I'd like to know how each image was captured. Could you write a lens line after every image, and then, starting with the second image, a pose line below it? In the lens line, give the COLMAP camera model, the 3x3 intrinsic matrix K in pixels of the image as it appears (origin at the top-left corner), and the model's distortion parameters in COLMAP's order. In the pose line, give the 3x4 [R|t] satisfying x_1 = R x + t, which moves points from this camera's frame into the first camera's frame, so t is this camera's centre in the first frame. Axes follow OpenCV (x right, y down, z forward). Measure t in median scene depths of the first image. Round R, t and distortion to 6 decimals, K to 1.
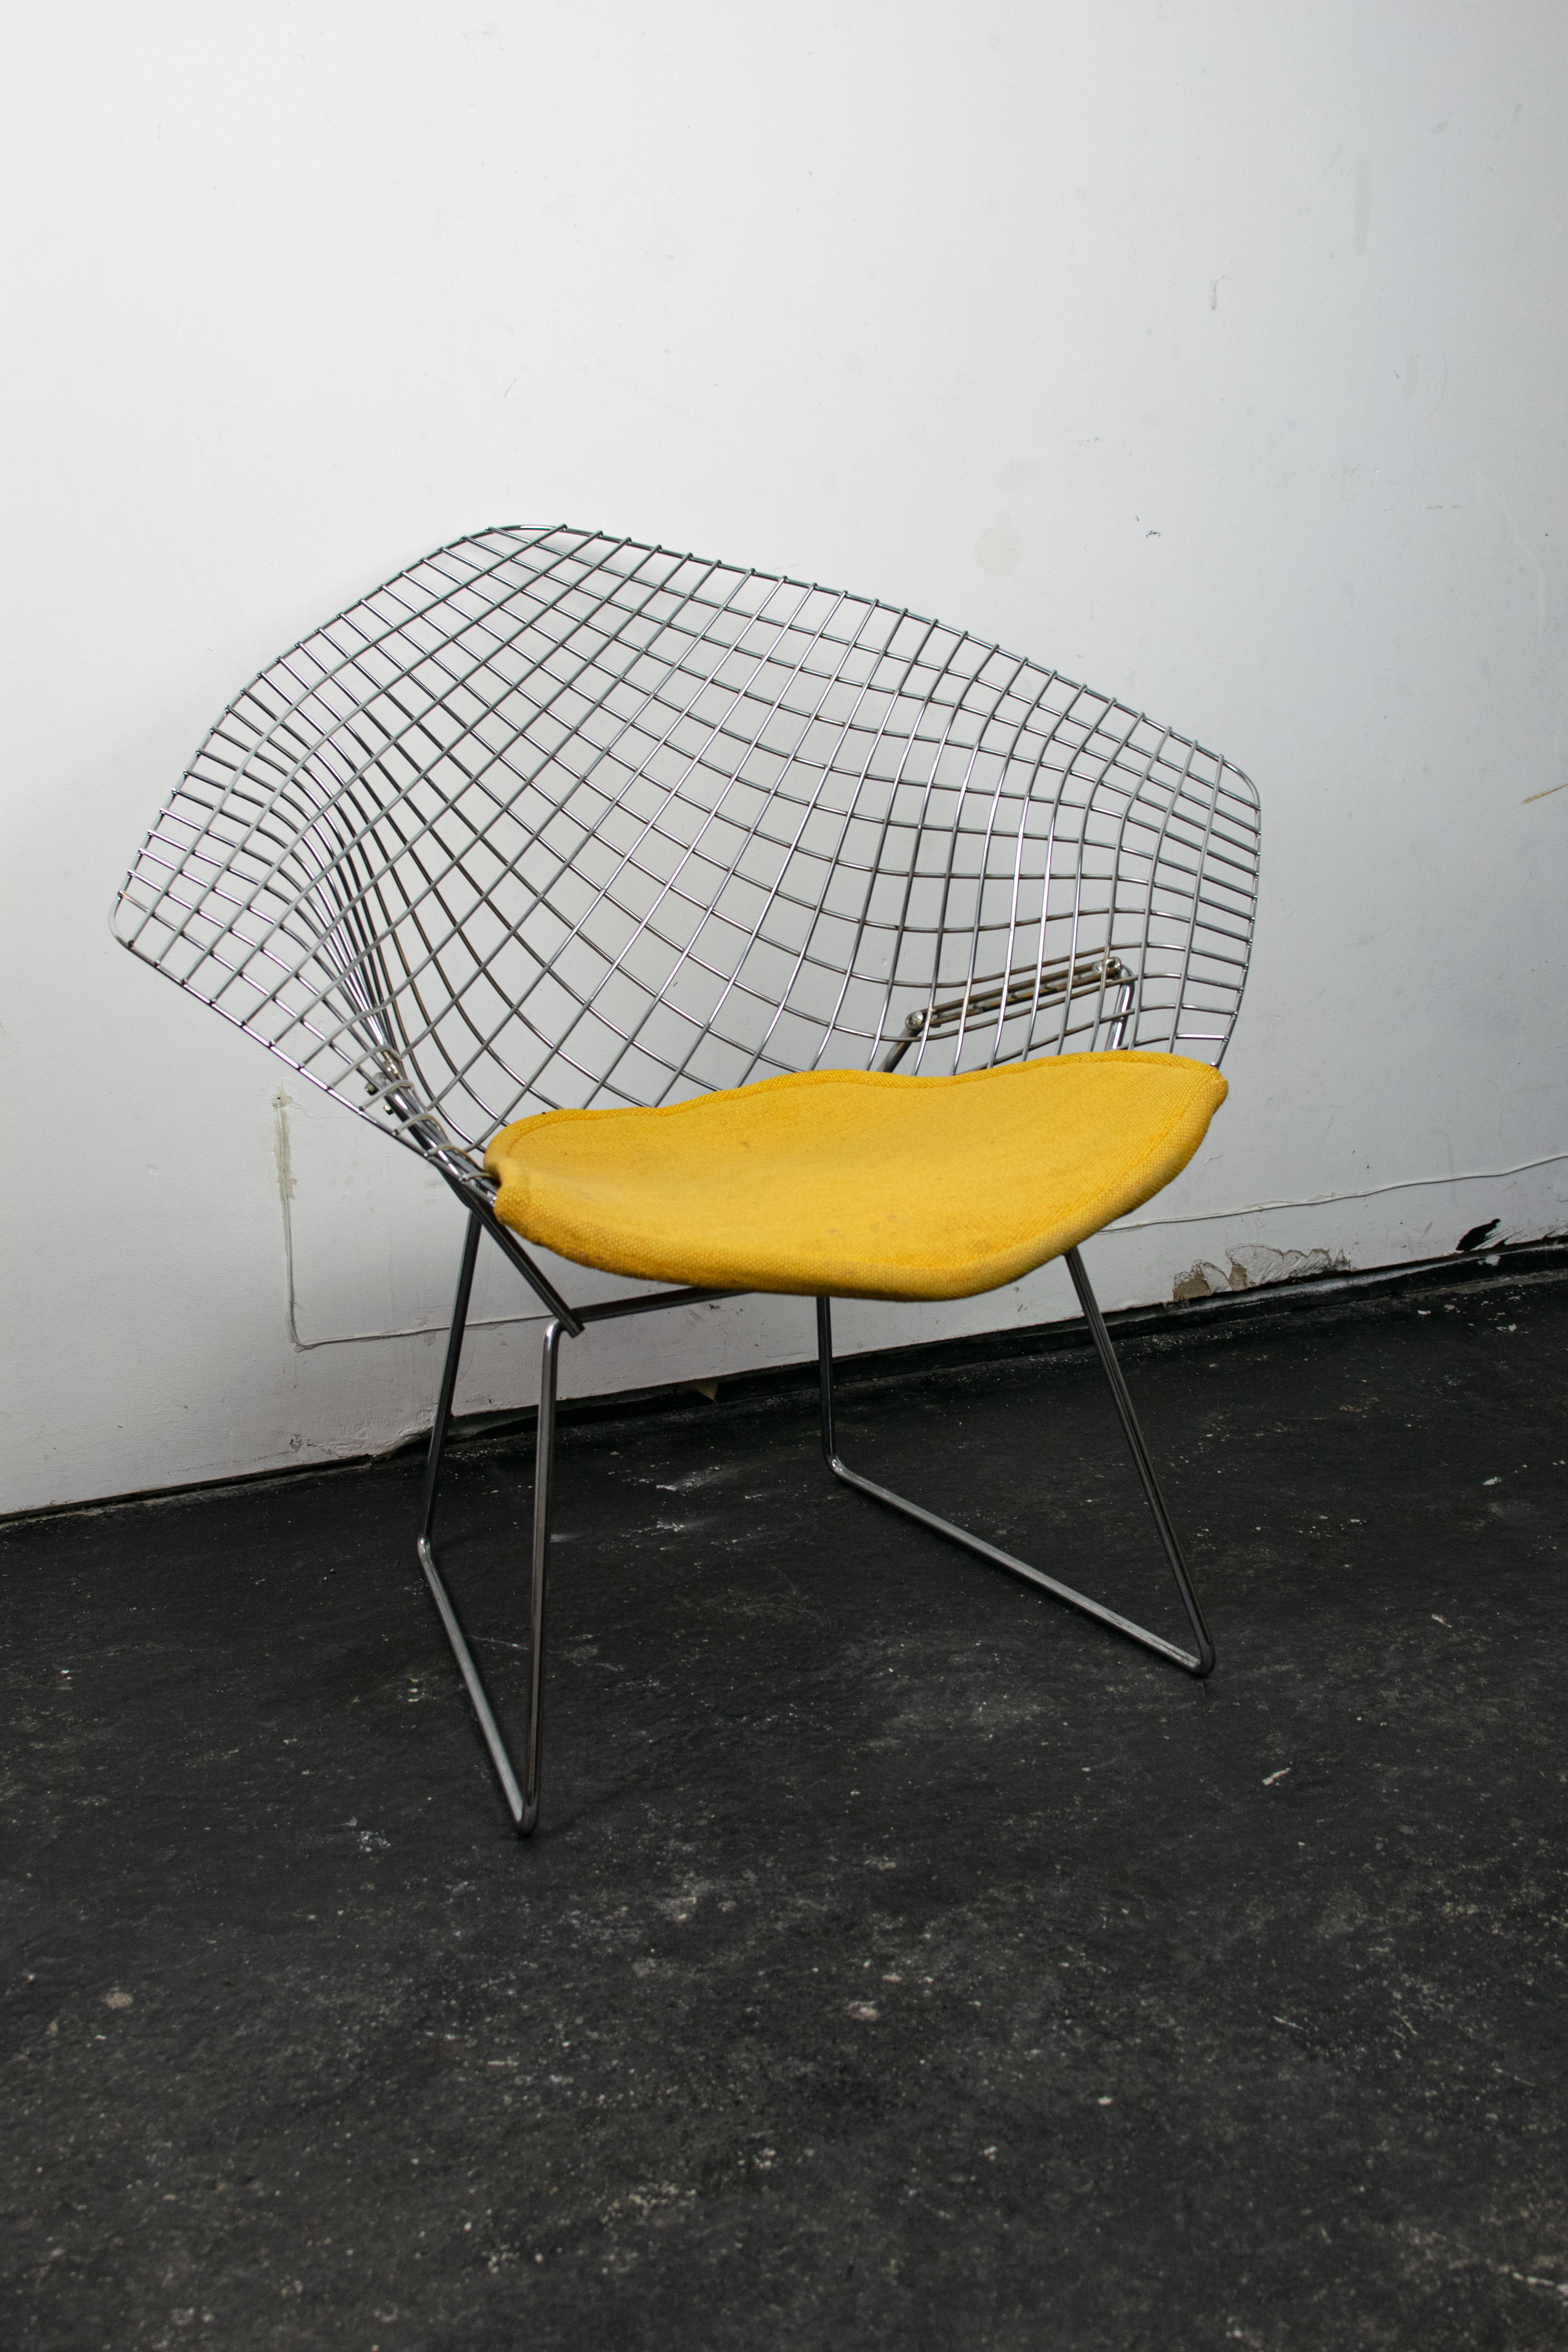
lens RADIAL K [[3586.1, 0, 785.7], [0, 3586.1, 1160.0], [0, 0, 1]] dist [-0.174851, 0.000000]
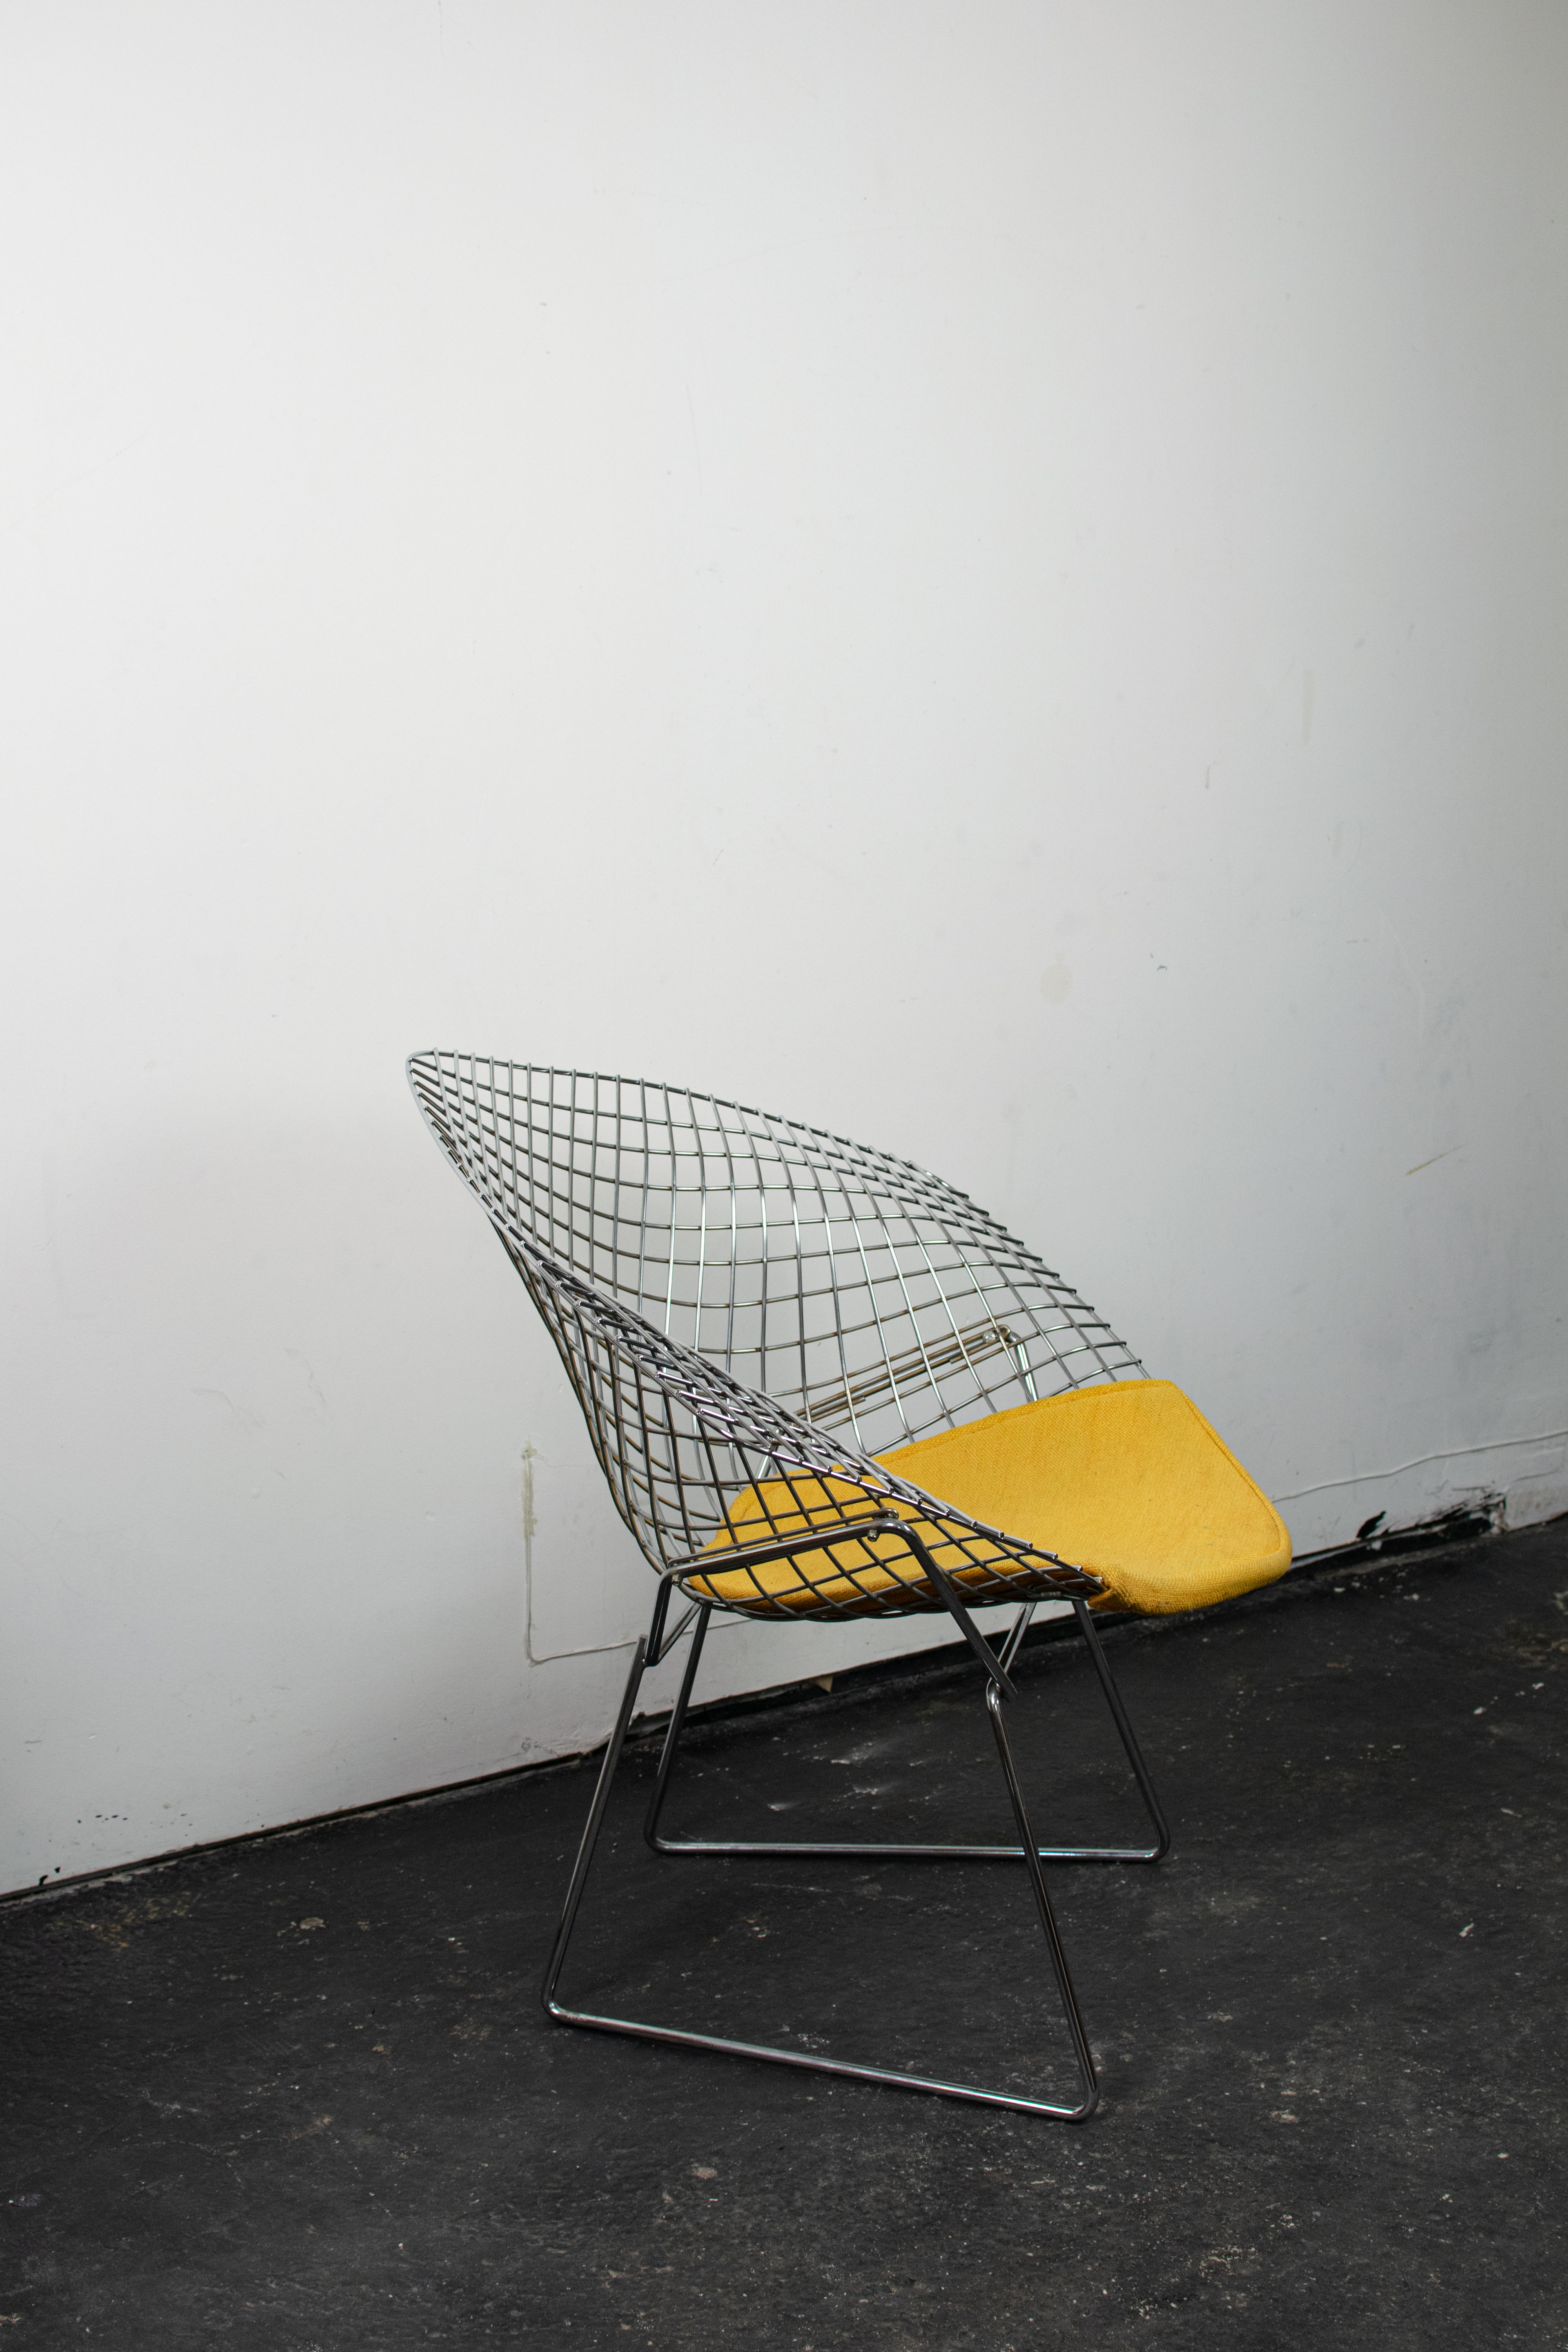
lens RADIAL K [[3586.1, 0, 787.2], [0, 3586.1, 1182.1], [0, 0, 1]] dist [-0.174851, 0.000000]
pose [[0.968696, -0.025296, 0.246960, -0.372619], [0.049542, 0.994483, -0.092462, 0.008713], [-0.243258, 0.101803, 0.964604, -0.186384]]
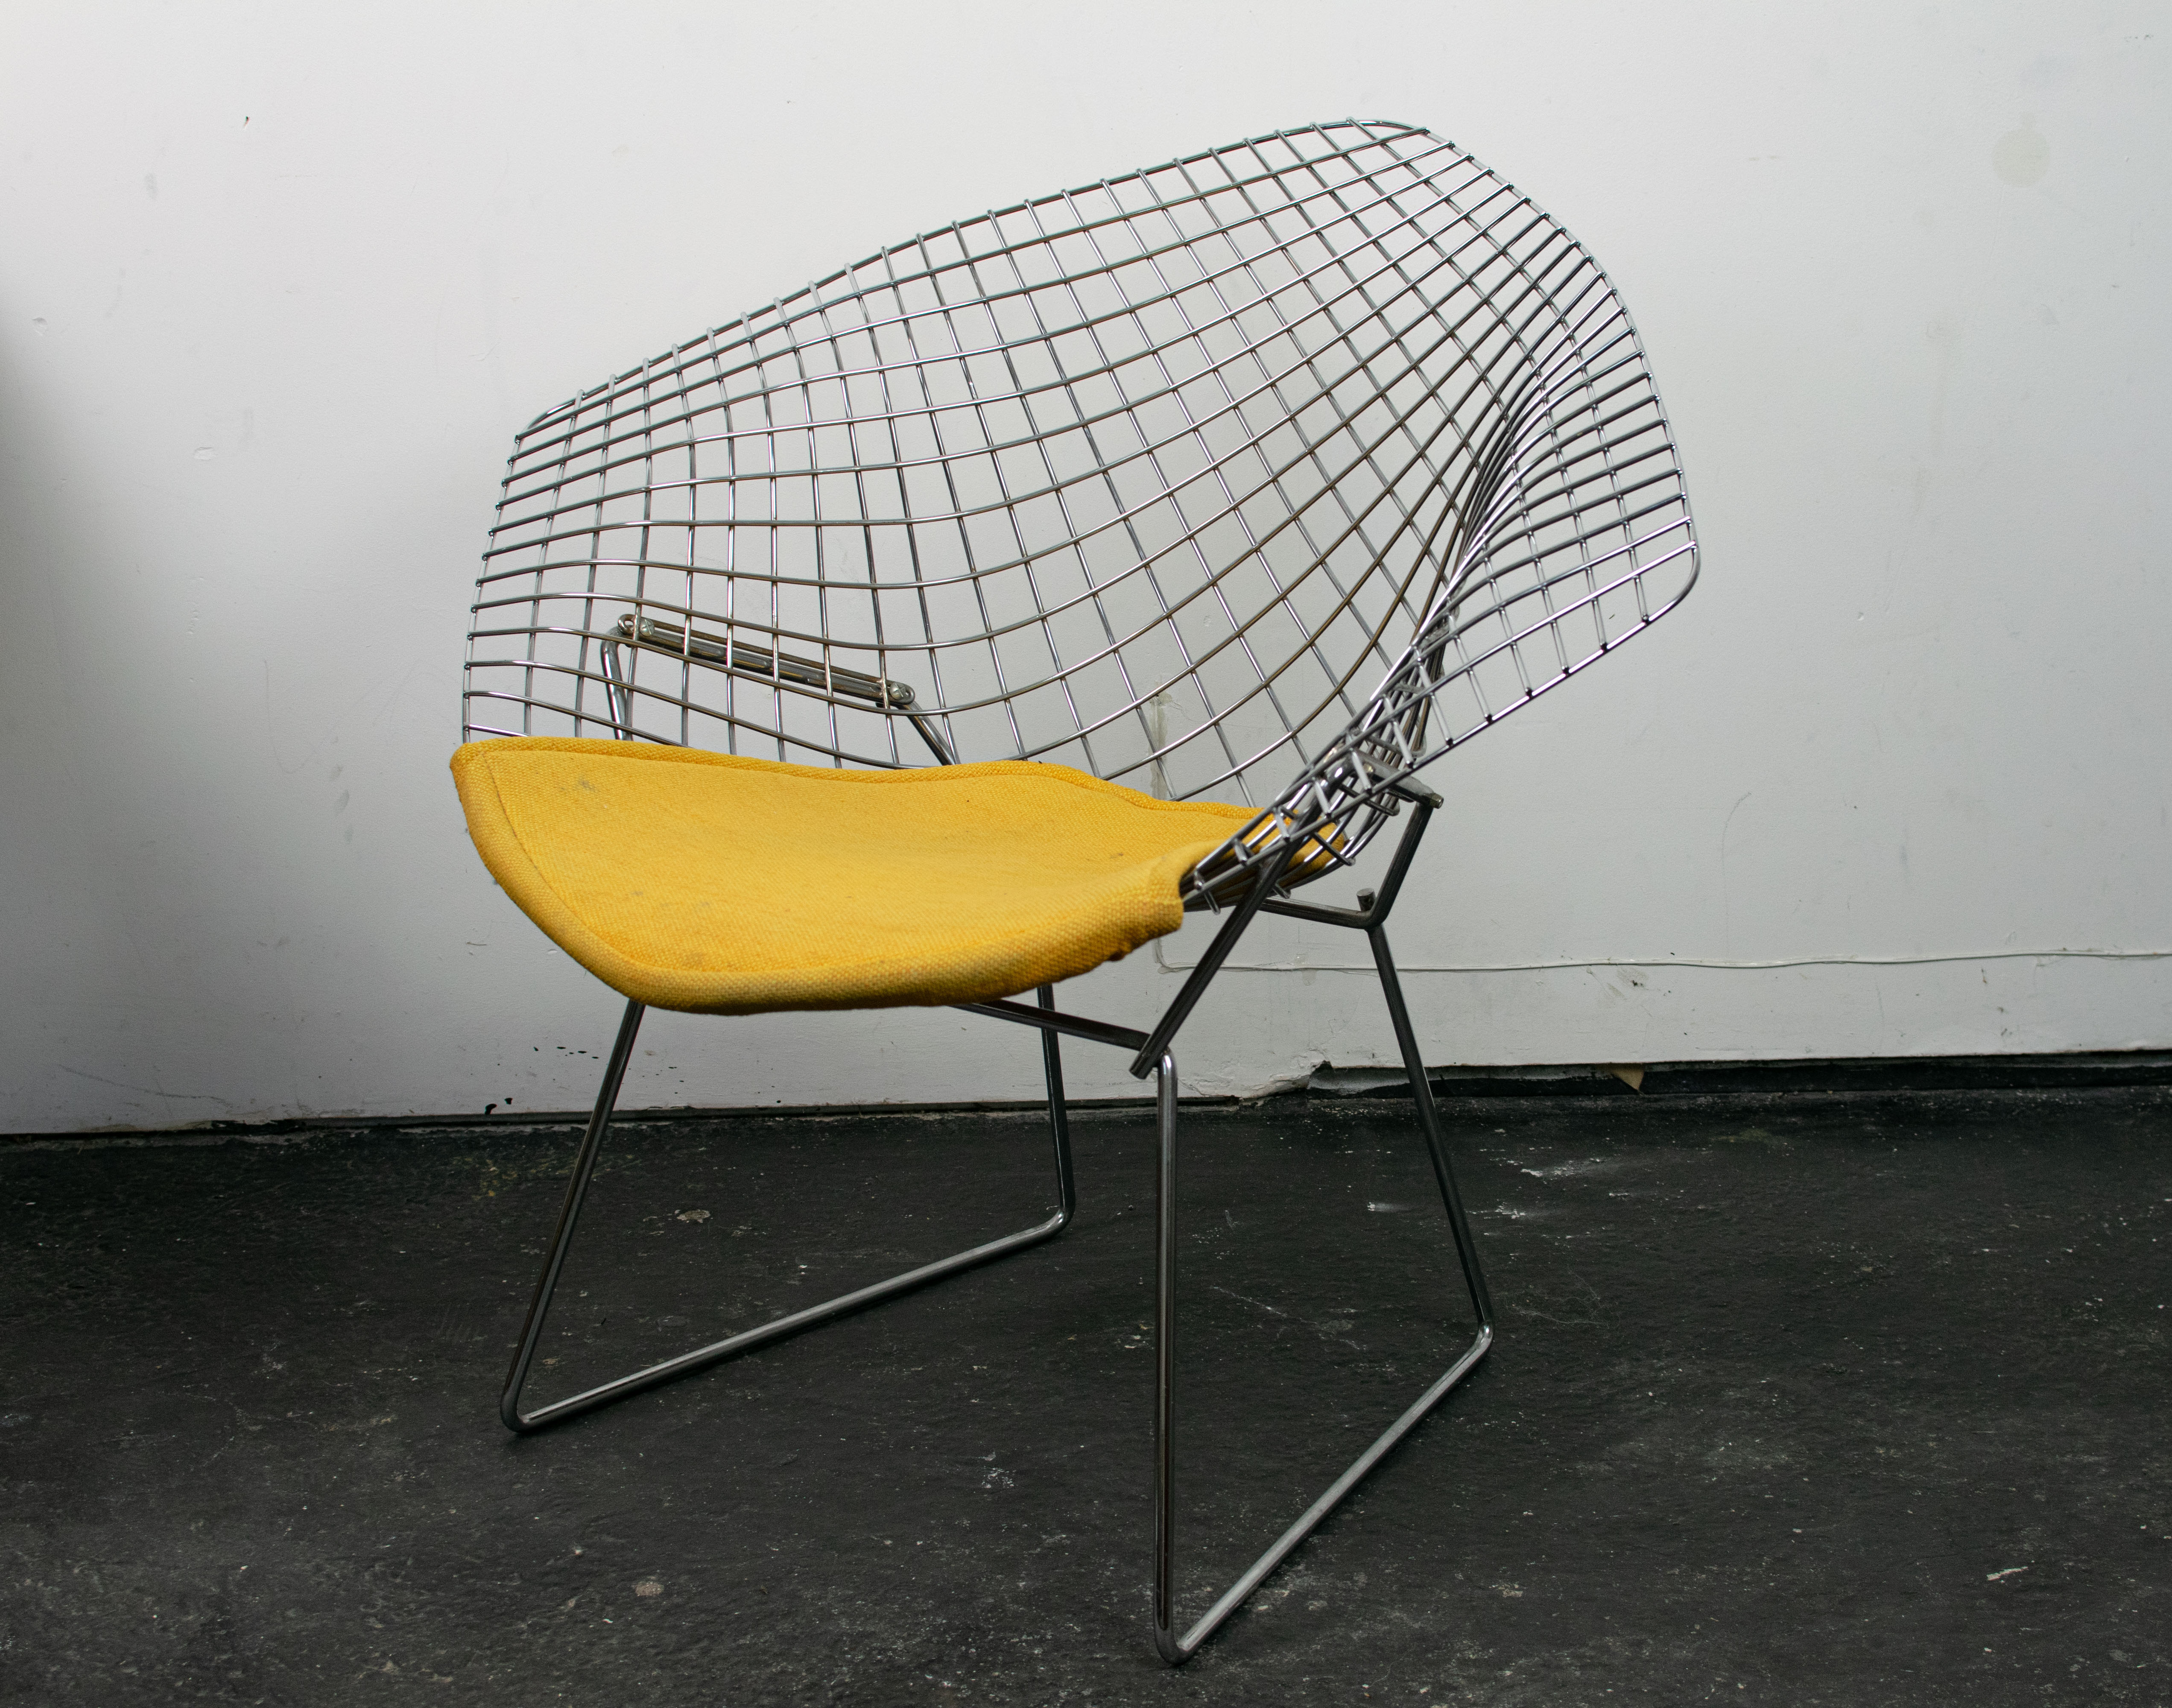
lens RADIAL K [[3909.1, 0, 1217.1], [0, 3909.1, 859.2], [0, 0, 1]] dist [-0.178222, 0.000000]
pose [[0.940418, 0.110283, -0.321639, 0.216305], [-0.112978, 0.993544, 0.010336, 0.013448], [0.320702, 0.026618, 0.946806, 0.052373]]
